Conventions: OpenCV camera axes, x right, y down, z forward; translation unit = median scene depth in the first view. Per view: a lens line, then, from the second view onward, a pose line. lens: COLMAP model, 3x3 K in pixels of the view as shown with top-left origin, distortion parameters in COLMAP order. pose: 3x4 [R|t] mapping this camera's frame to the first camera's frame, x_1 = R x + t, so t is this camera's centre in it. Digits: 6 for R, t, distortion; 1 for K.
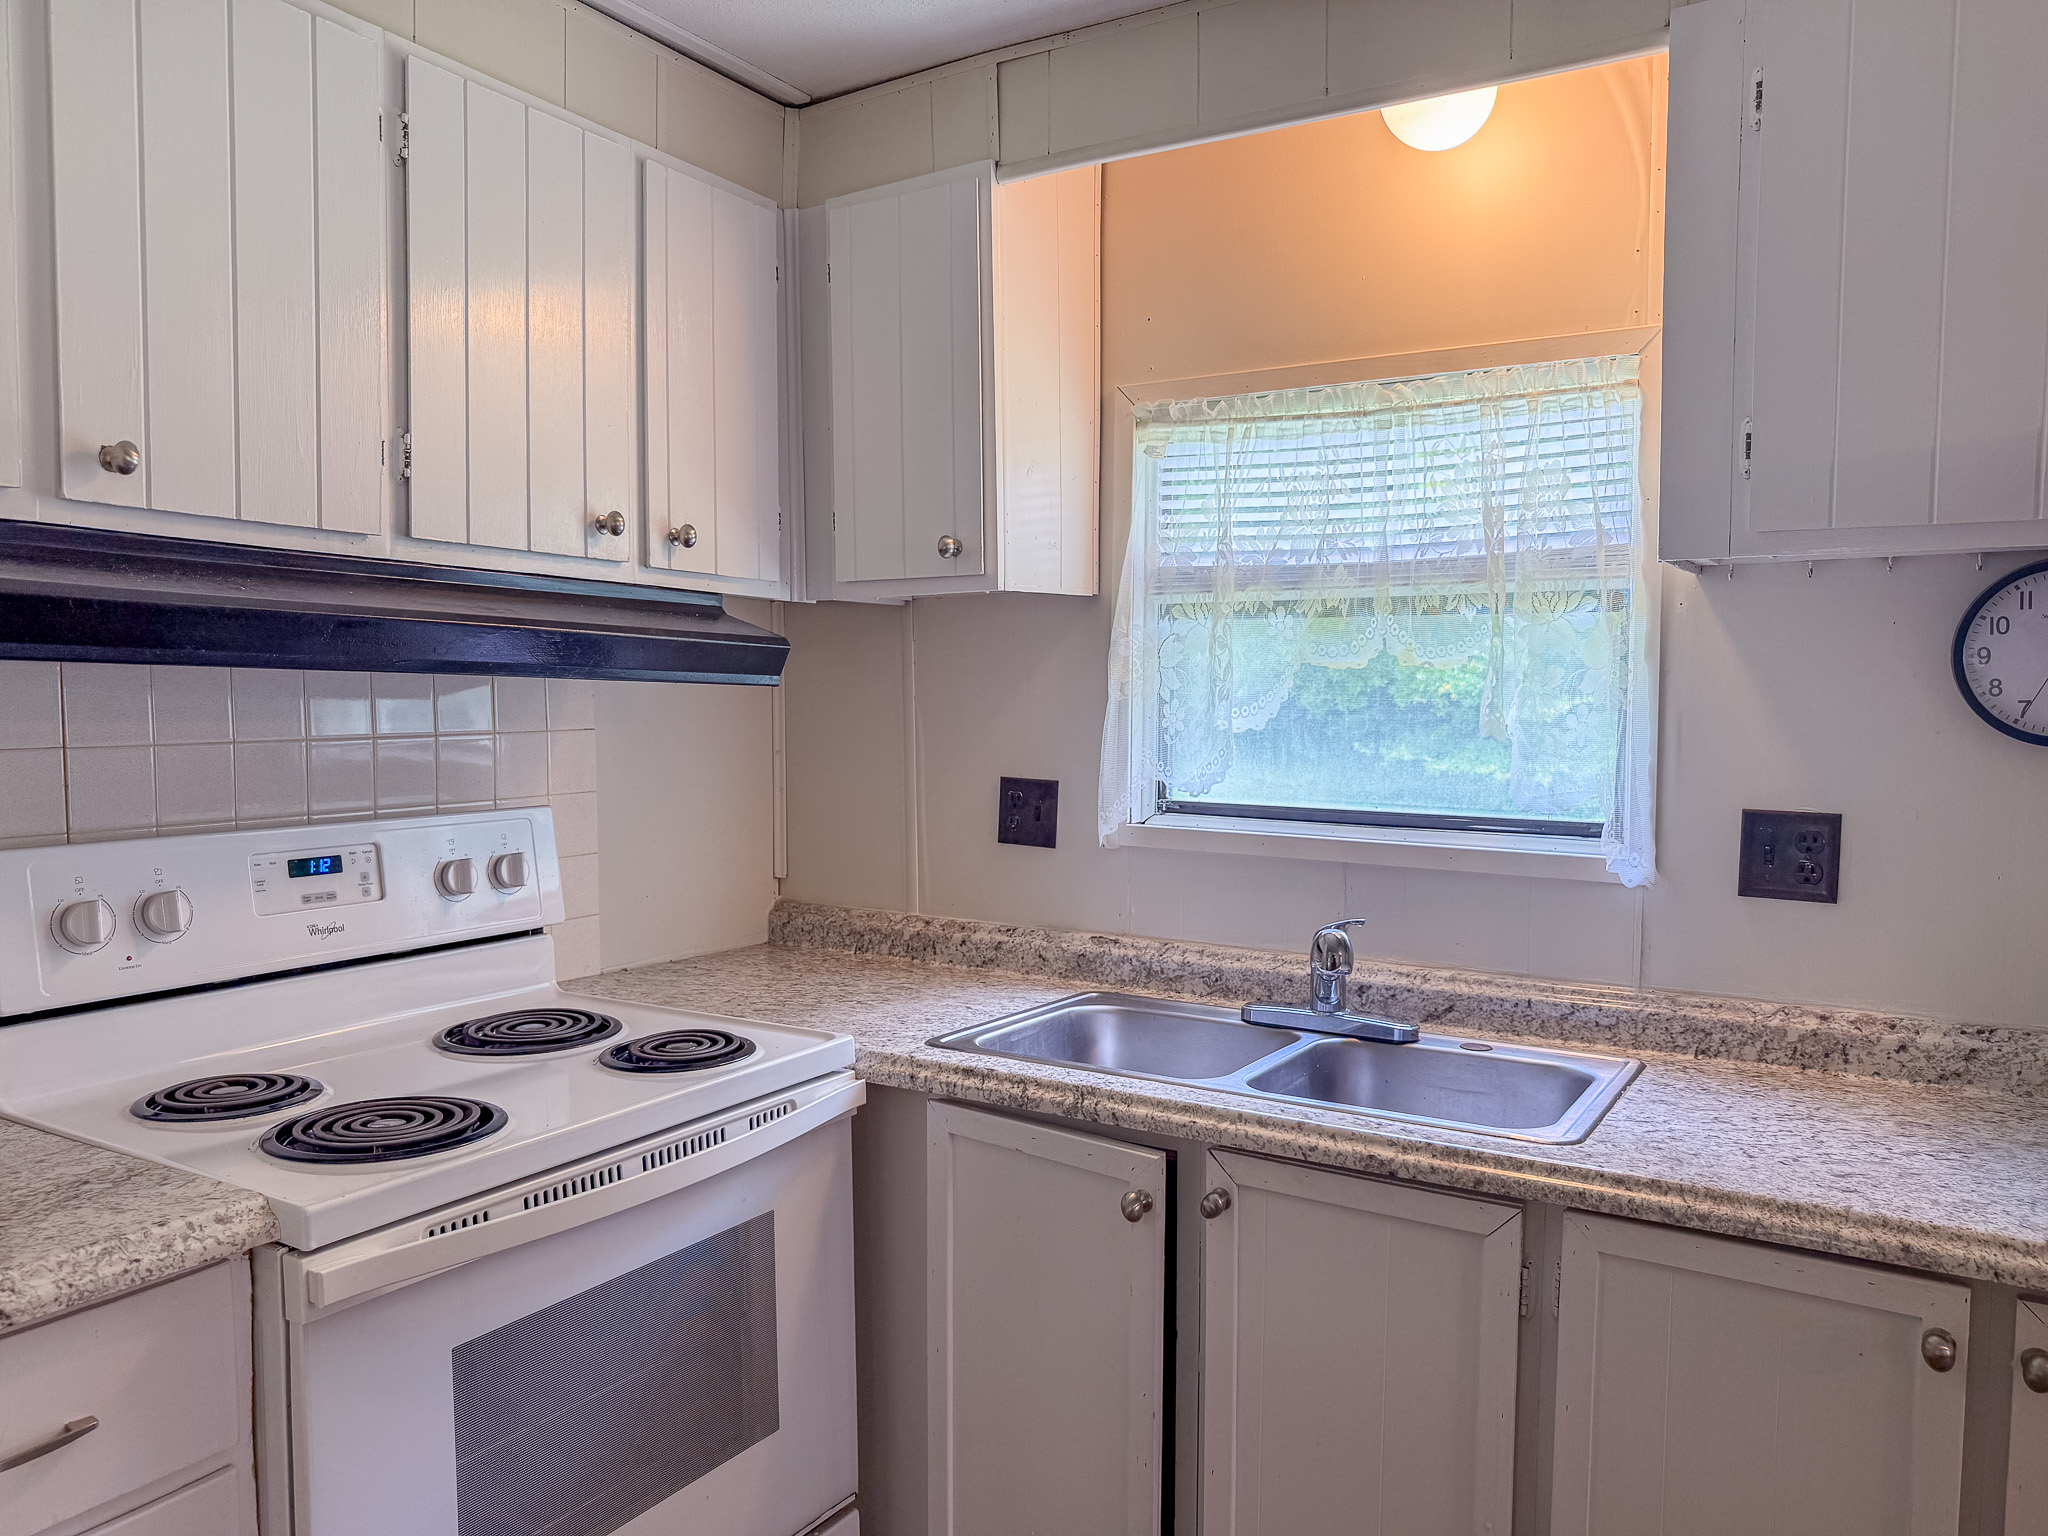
lens RADIAL K [[1492.4, 0, 1017.8], [0, 1492.4, 780.4], [0, 0, 1]] dist [-0.024531, 0.001537]
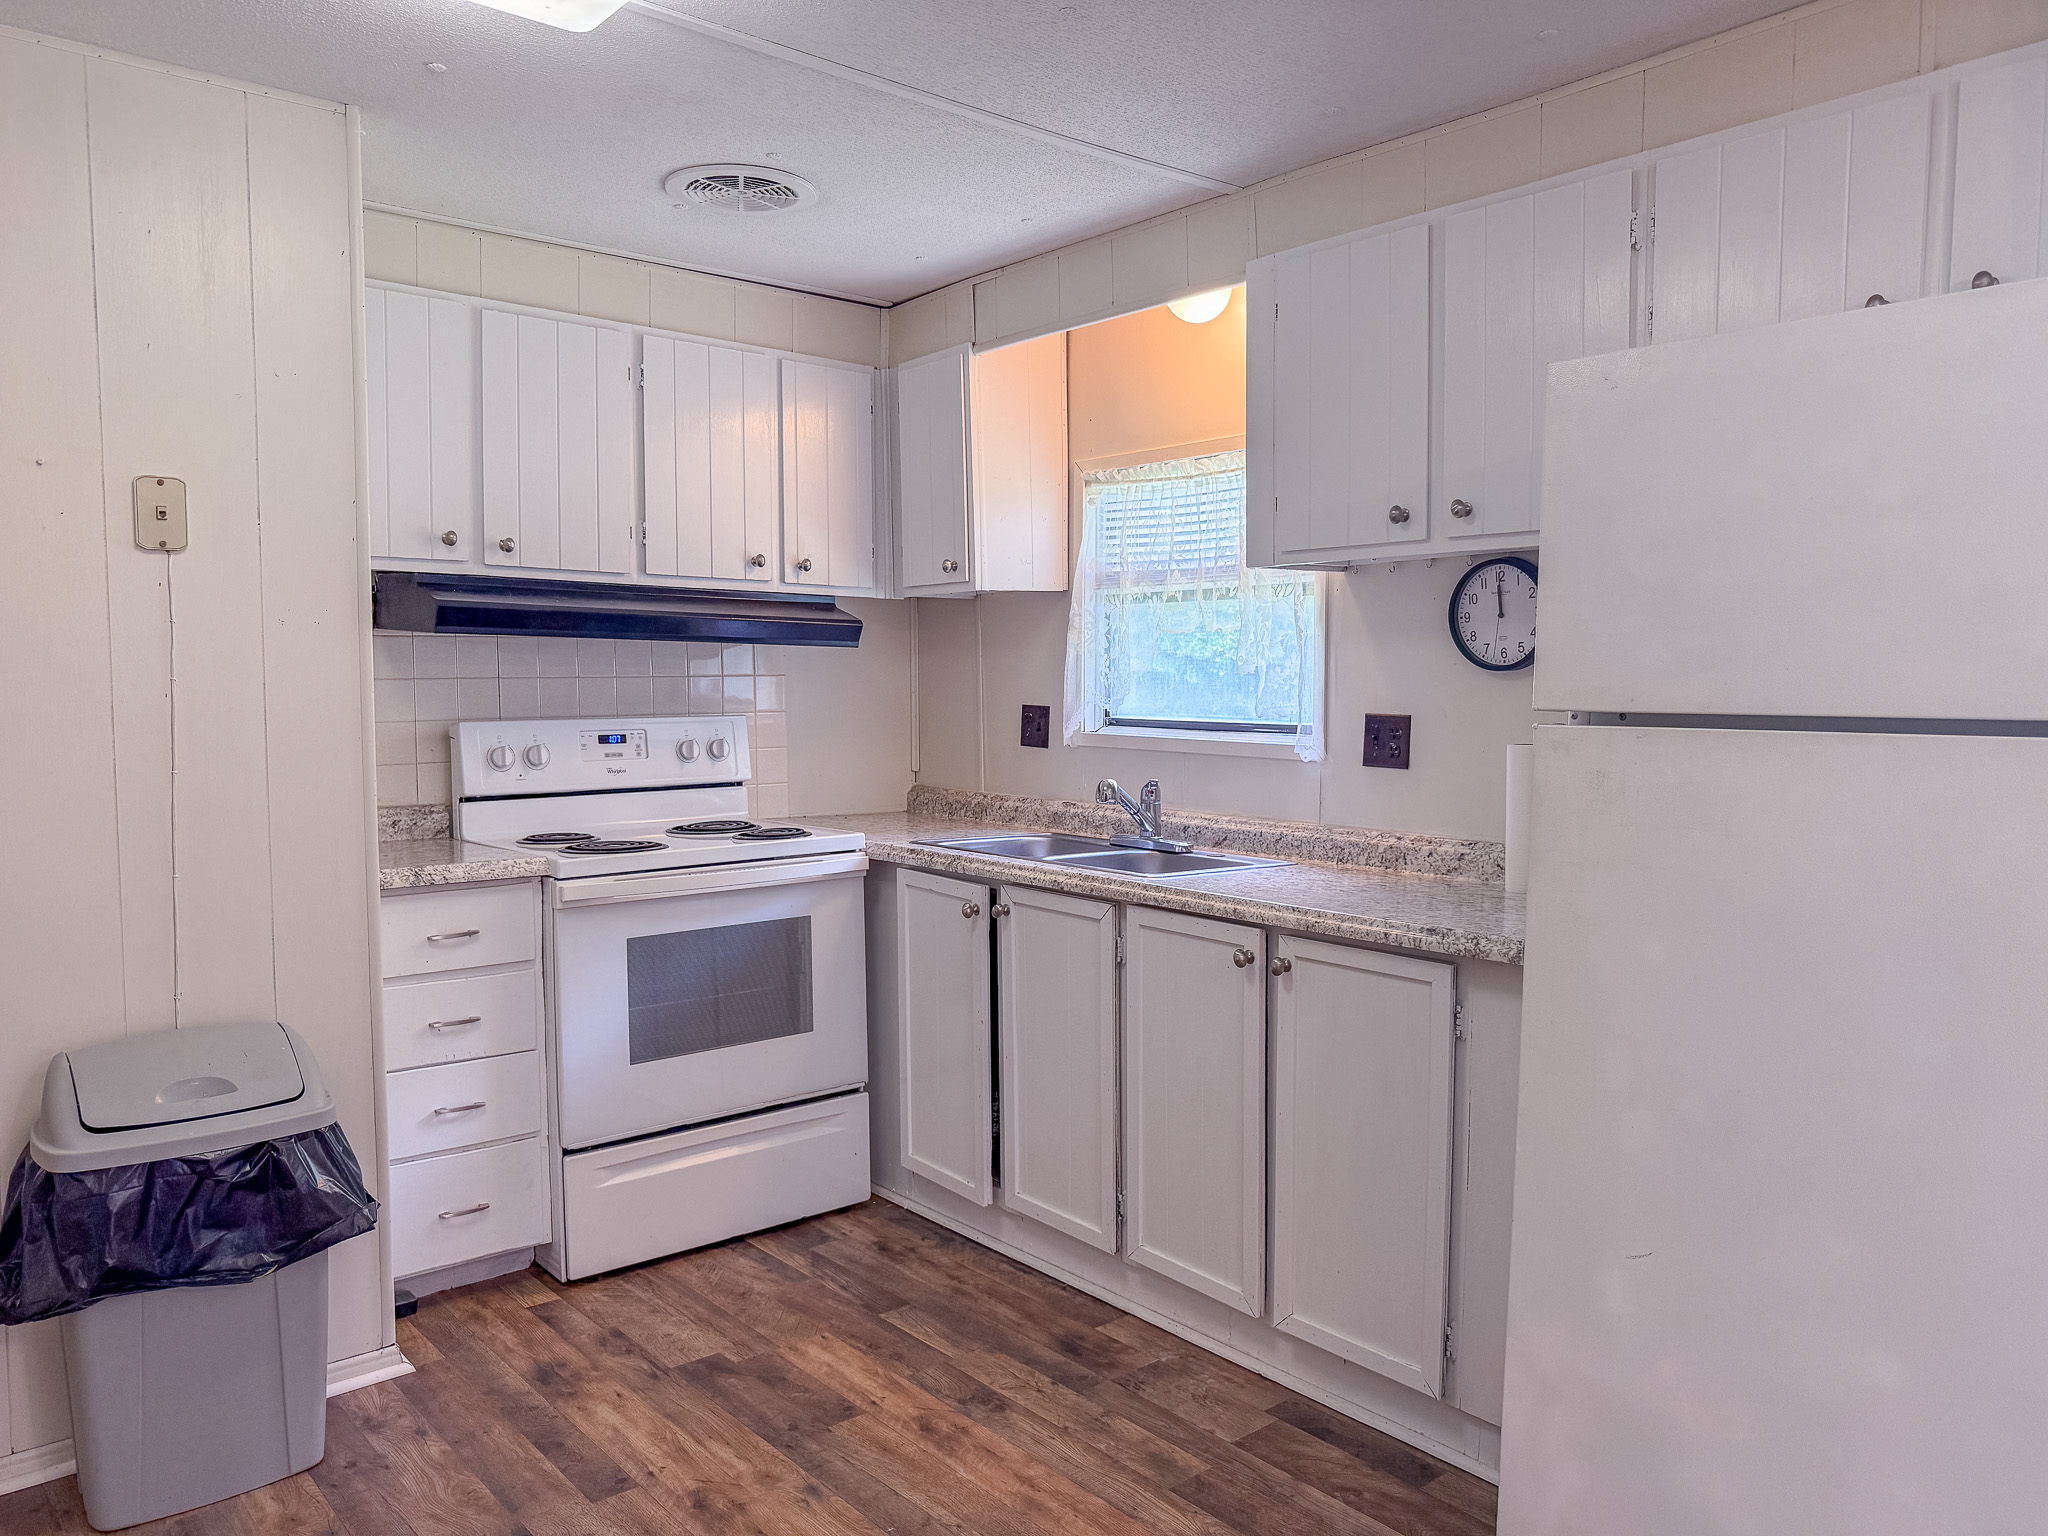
lens RADIAL K [[1475.1, 0, 1024.4], [0, 1475.1, 793.1], [0, 0, 1]] dist [-0.026354, -0.004484]
pose [[0.950830, 0.018376, -0.309168, 0.597254], [-0.012724, 0.999713, 0.020289, 0.074727], [0.309453, -0.015358, 0.950791, -0.635012]]
